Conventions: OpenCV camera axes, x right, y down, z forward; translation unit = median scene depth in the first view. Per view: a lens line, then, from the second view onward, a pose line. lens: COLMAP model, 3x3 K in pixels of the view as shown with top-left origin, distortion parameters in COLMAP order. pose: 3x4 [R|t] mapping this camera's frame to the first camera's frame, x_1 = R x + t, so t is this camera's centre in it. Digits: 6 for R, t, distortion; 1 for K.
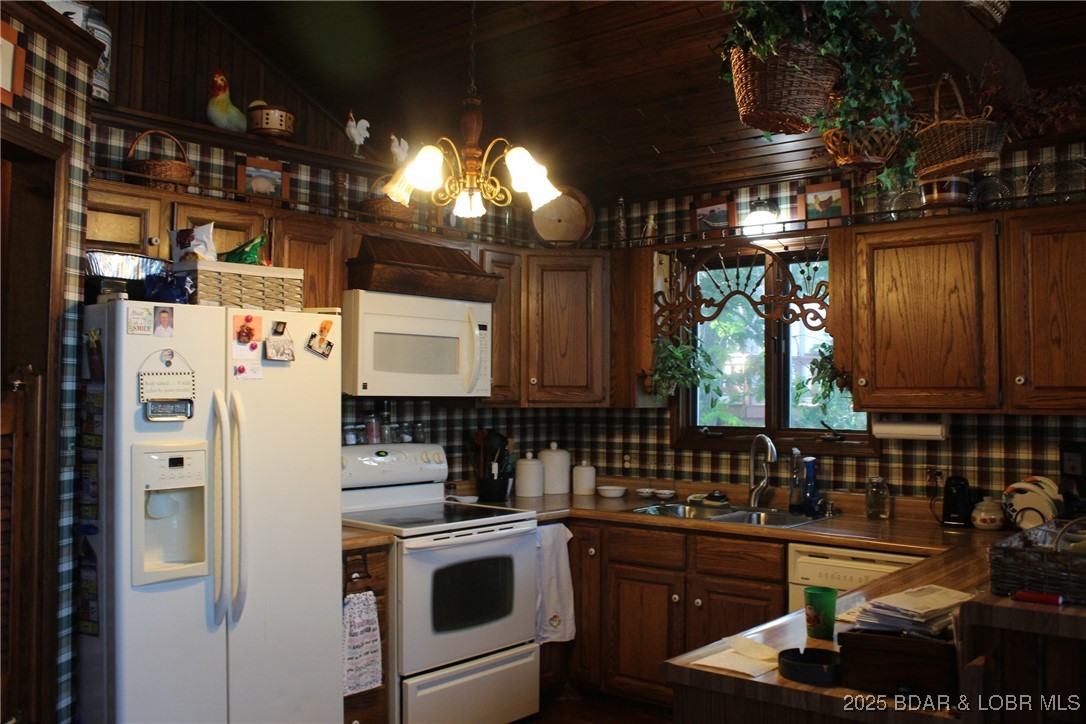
lens RADIAL K [[980.9, 0, 538.3], [0, 980.9, 354.0], [0, 0, 1]] dist [-0.157888, 0.153415]
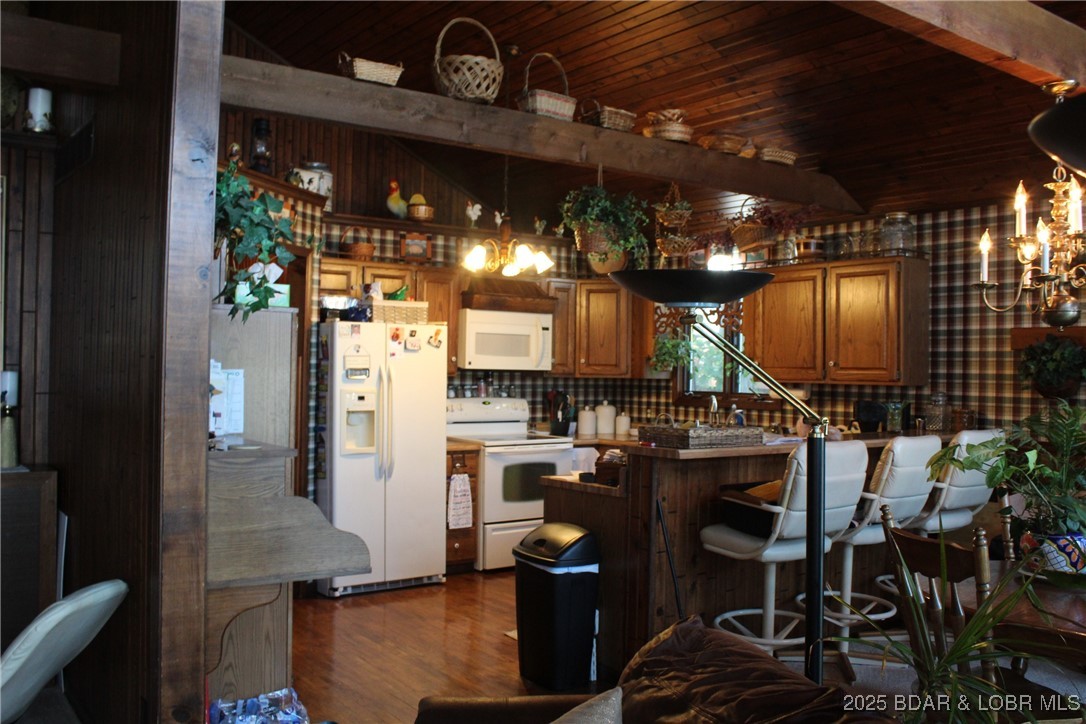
lens RADIAL K [[980.9, 0, 538.3], [0, 980.9, 354.0], [0, 0, 1]] dist [-0.157888, 0.153415]
pose [[0.974448, 0.007996, -0.224469, 0.351215], [-0.003309, 0.999769, 0.021249, -0.022487], [0.224587, -0.019964, 0.974249, -0.727074]]
